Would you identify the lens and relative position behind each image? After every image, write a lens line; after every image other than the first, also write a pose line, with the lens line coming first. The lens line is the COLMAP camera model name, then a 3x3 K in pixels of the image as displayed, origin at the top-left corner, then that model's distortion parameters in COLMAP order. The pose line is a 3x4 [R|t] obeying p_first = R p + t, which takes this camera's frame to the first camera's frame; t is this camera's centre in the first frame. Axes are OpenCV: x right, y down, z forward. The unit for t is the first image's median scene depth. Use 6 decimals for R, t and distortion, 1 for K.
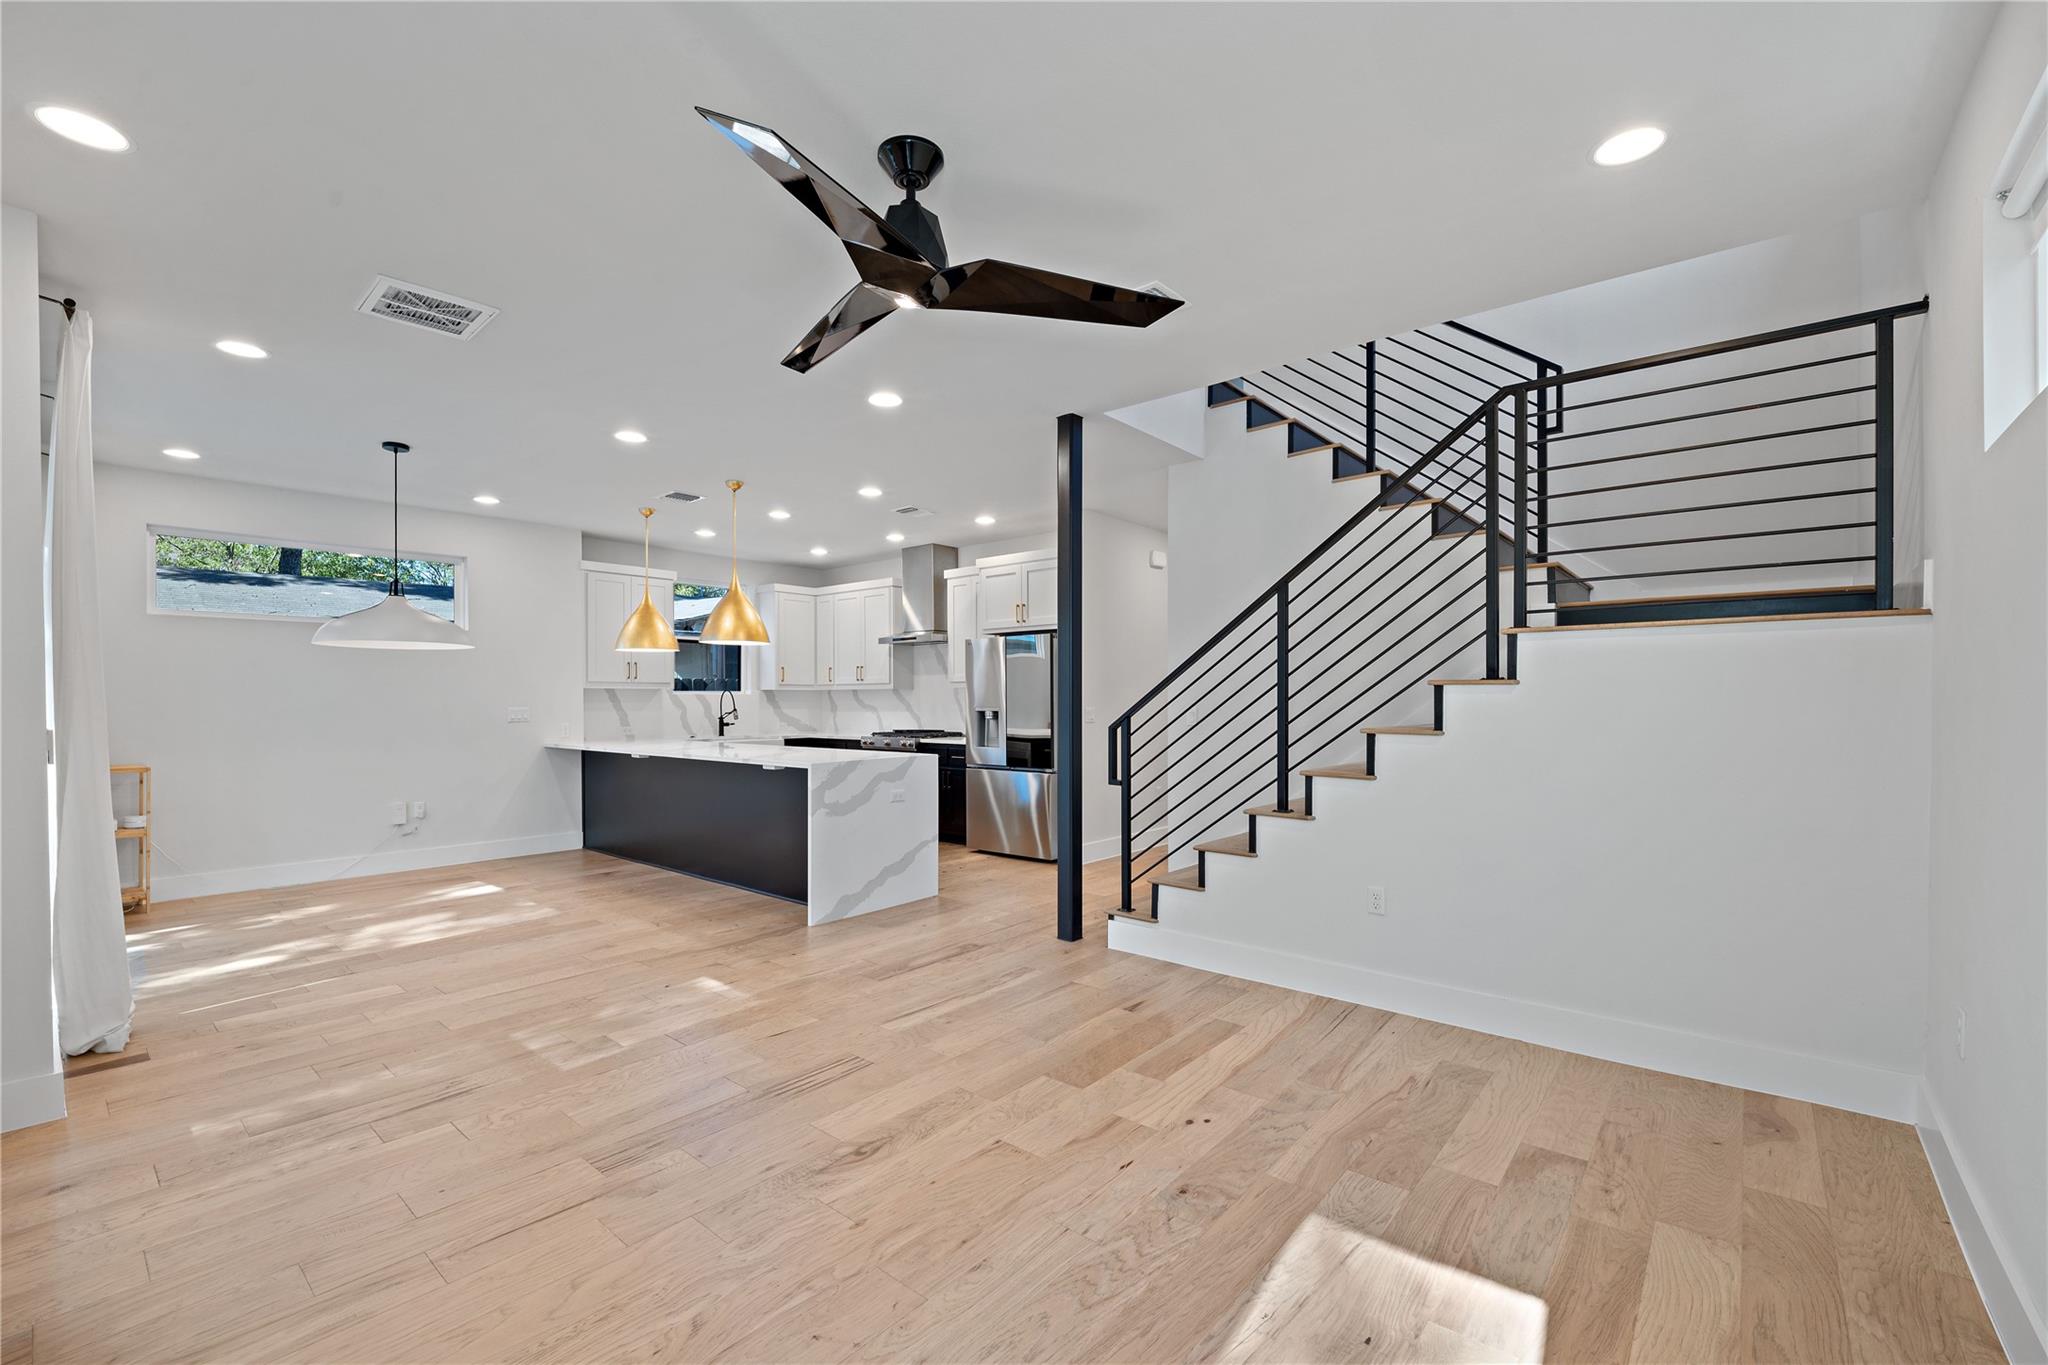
lens RADIAL K [[851.2, 0, 1037.2], [0, 851.2, 709.4], [0, 0, 1]] dist [-0.004726, -0.005889]
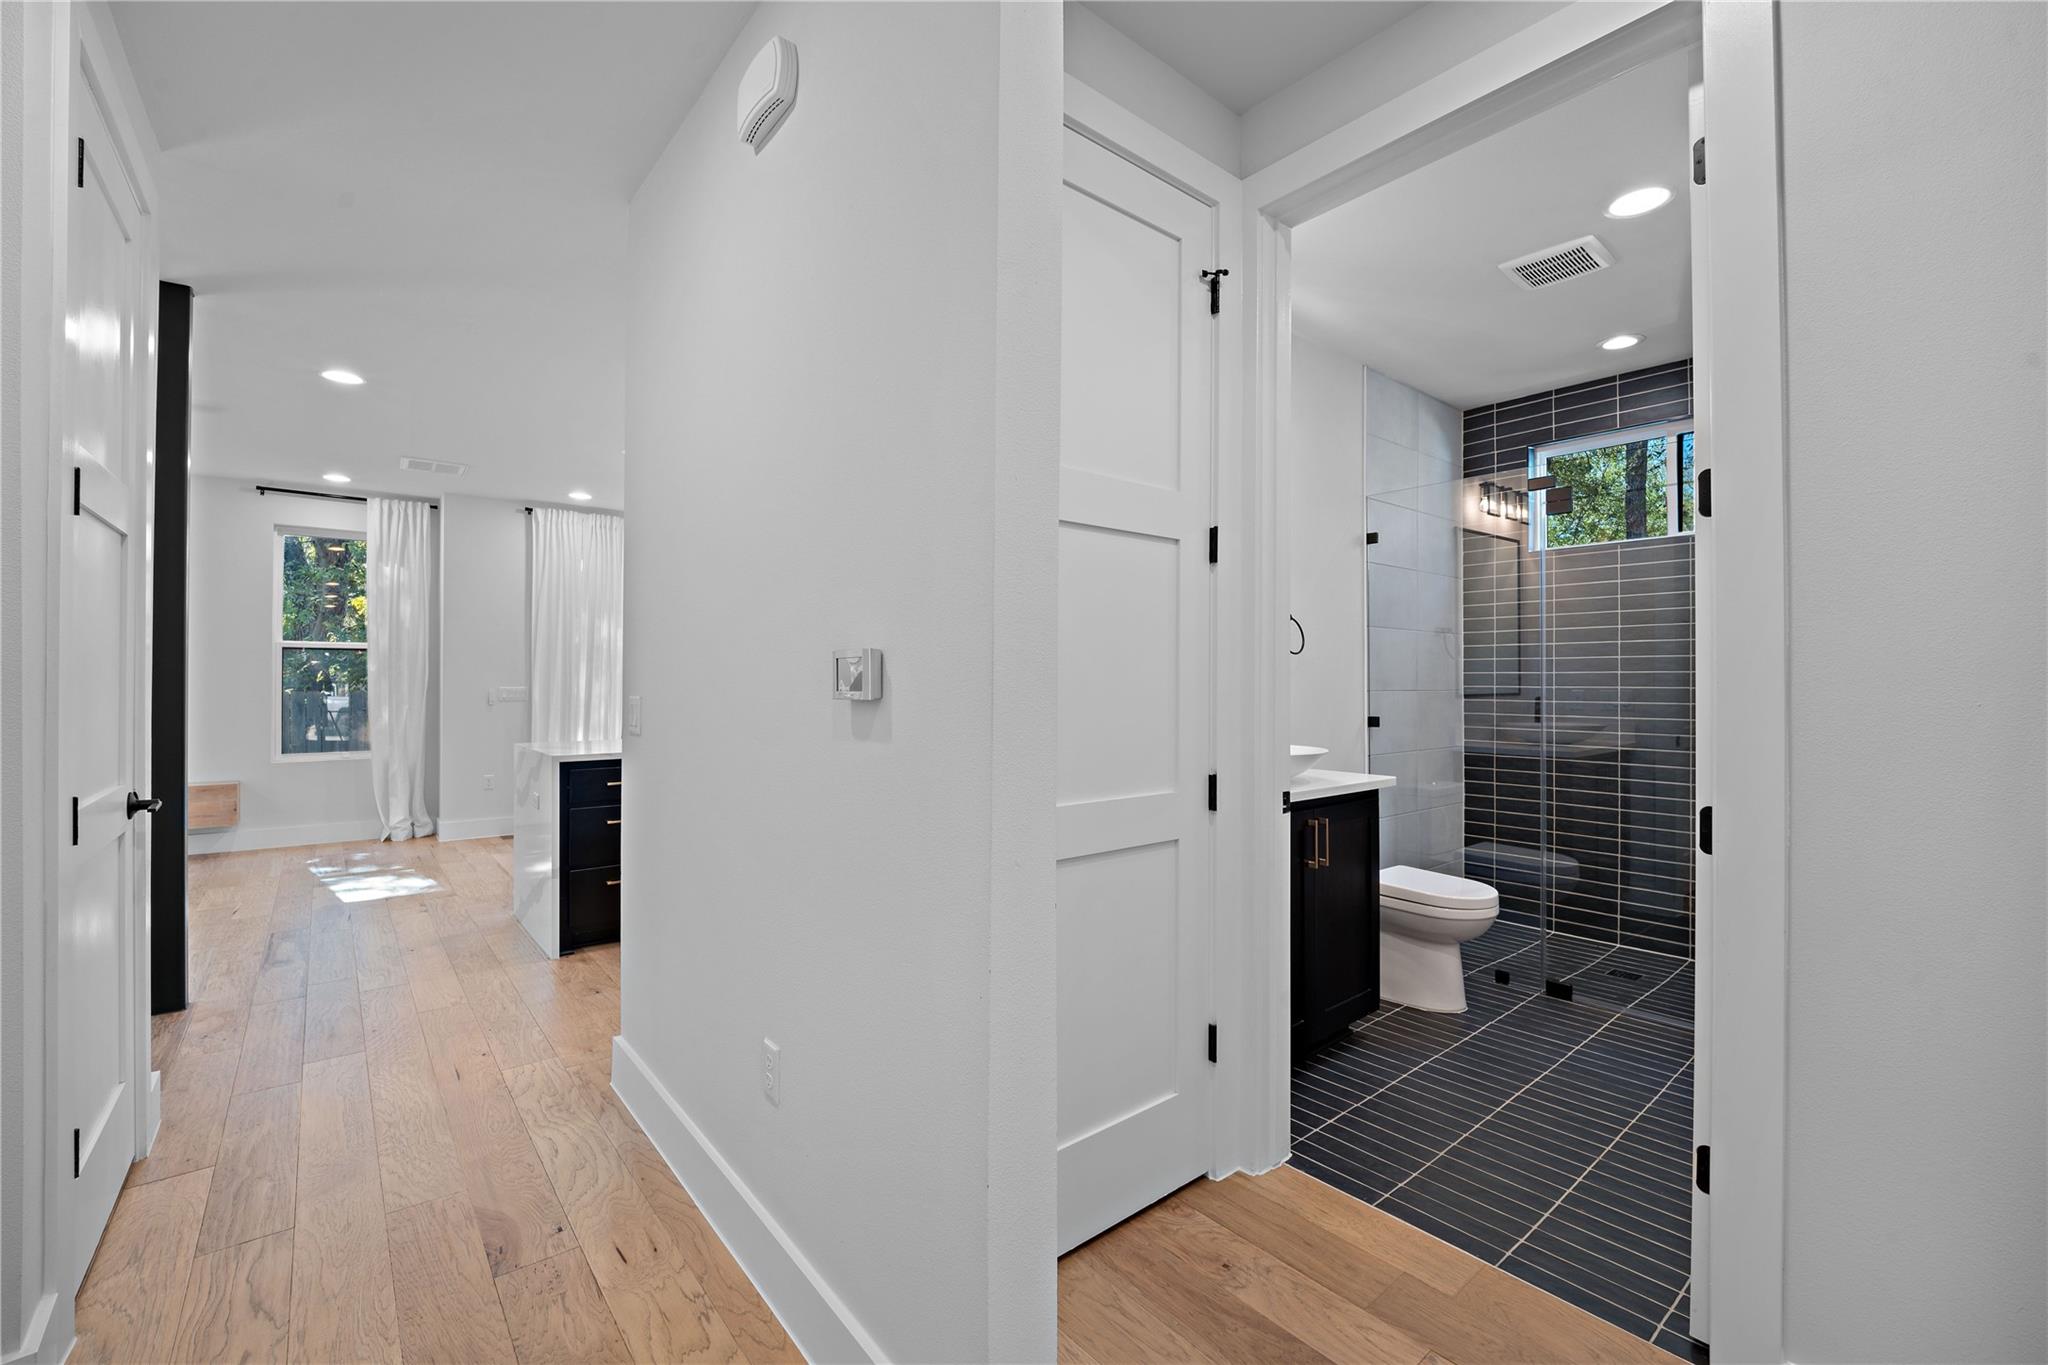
lens RADIAL K [[851.2, 0, 1021.7], [0, 851.2, 676.7], [0, 0, 1]] dist [-0.004726, -0.005889]
pose [[-0.192210, -0.003991, -0.981346, 0.596331], [-0.011618, 0.999931, -0.001791, -0.016929], [0.981285, 0.011057, -0.192243, 1.841720]]
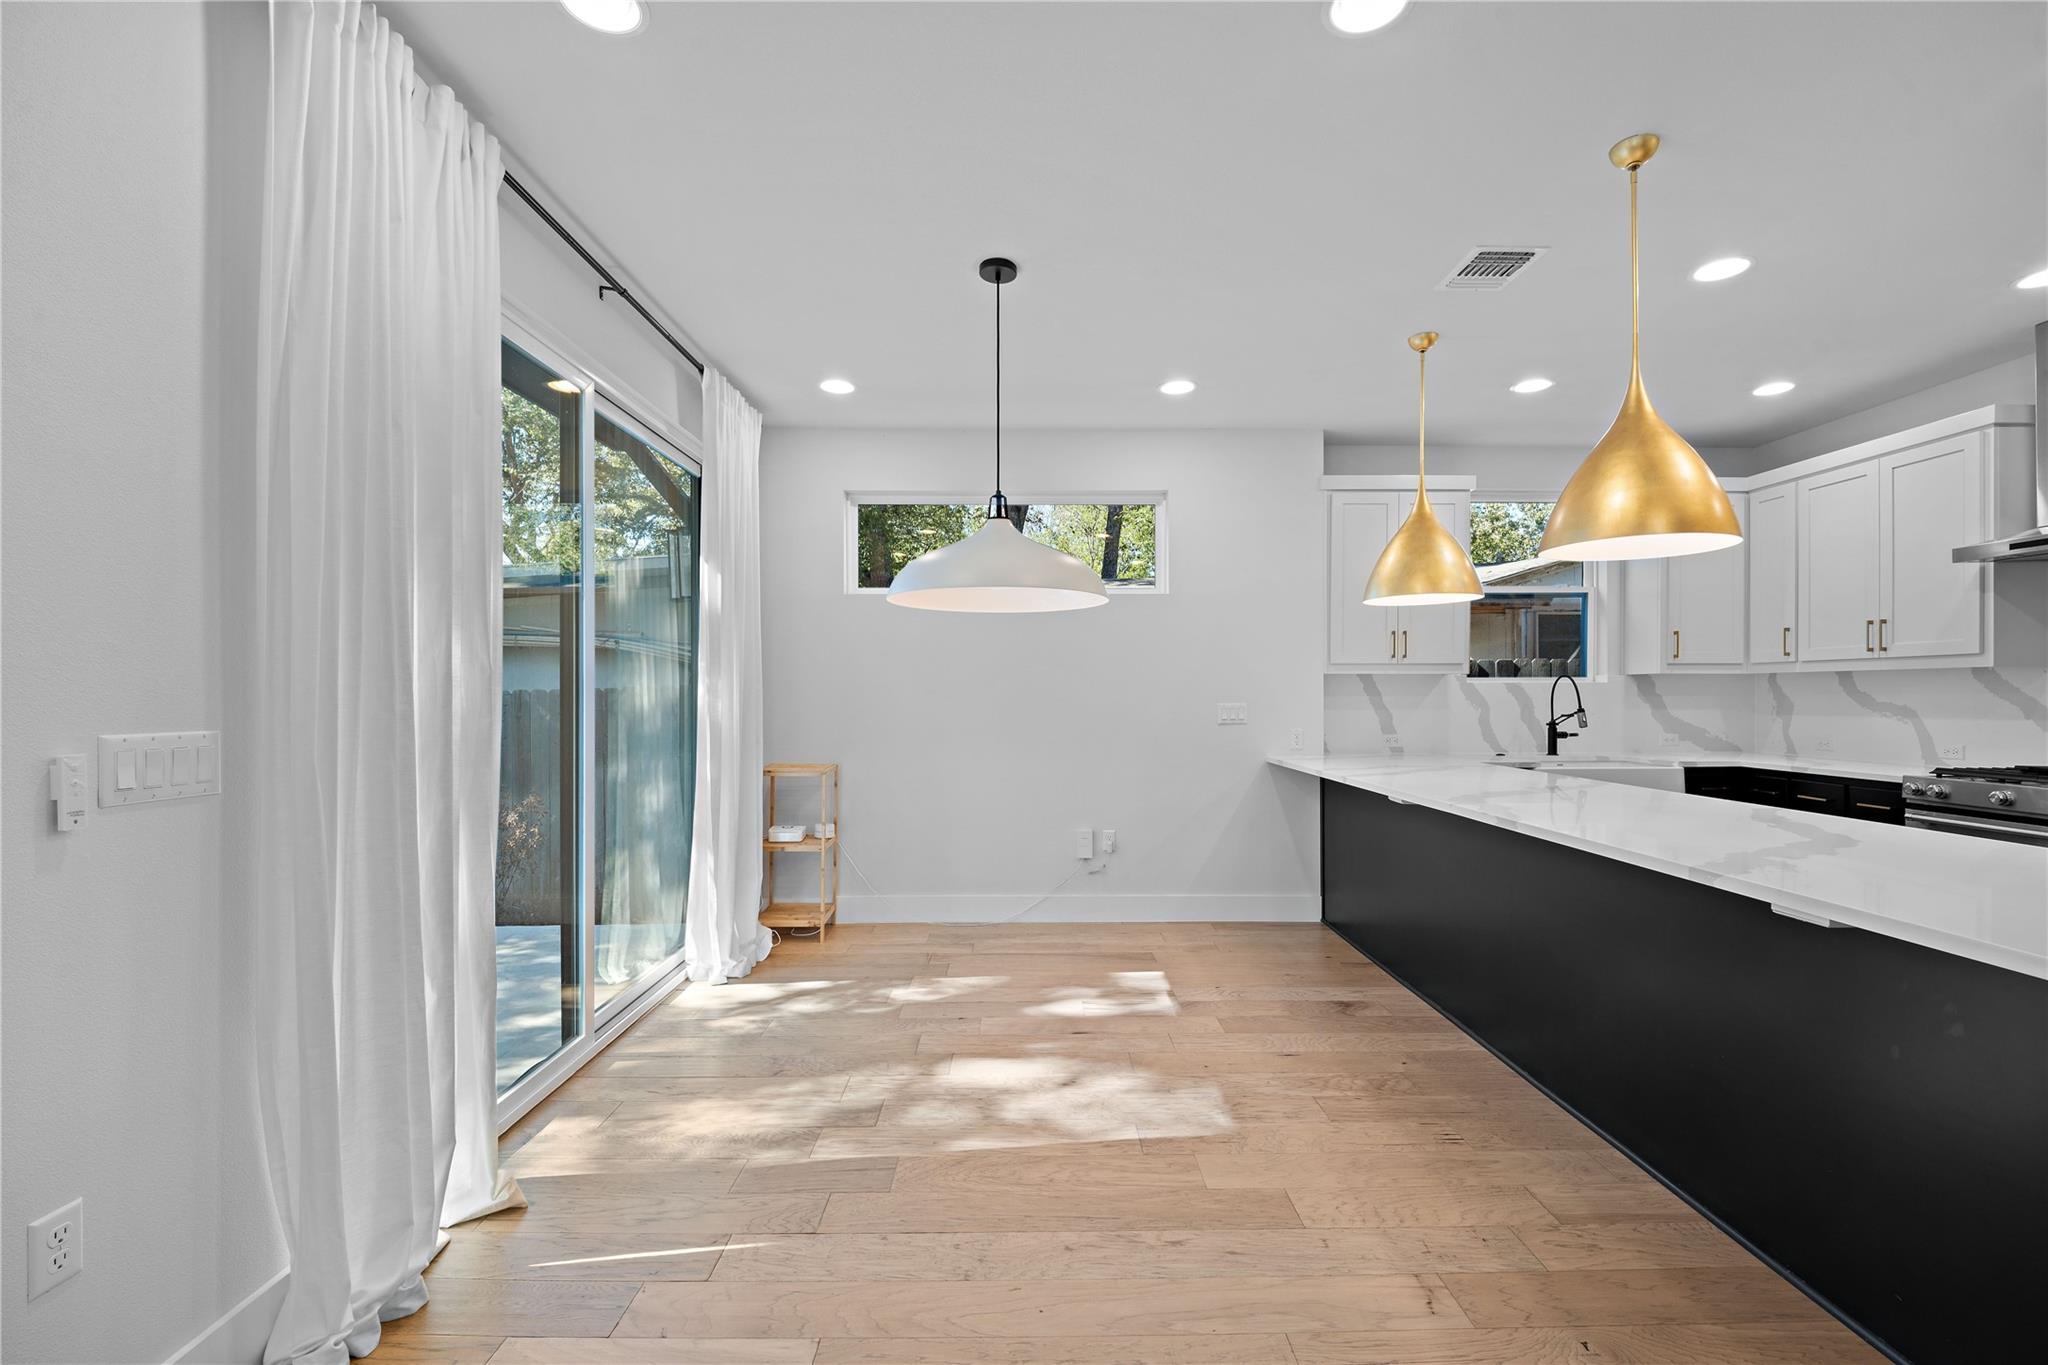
lens RADIAL K [[851.2, 0, 1027.9], [0, 851.2, 701.2], [0, 0, 1]] dist [-0.004726, -0.005889]
pose [[0.642352, 0.008286, -0.766365, -0.298746], [-0.008321, 0.999958, 0.003837, -0.007908], [0.766365, 0.003912, 0.642394, 0.675110]]
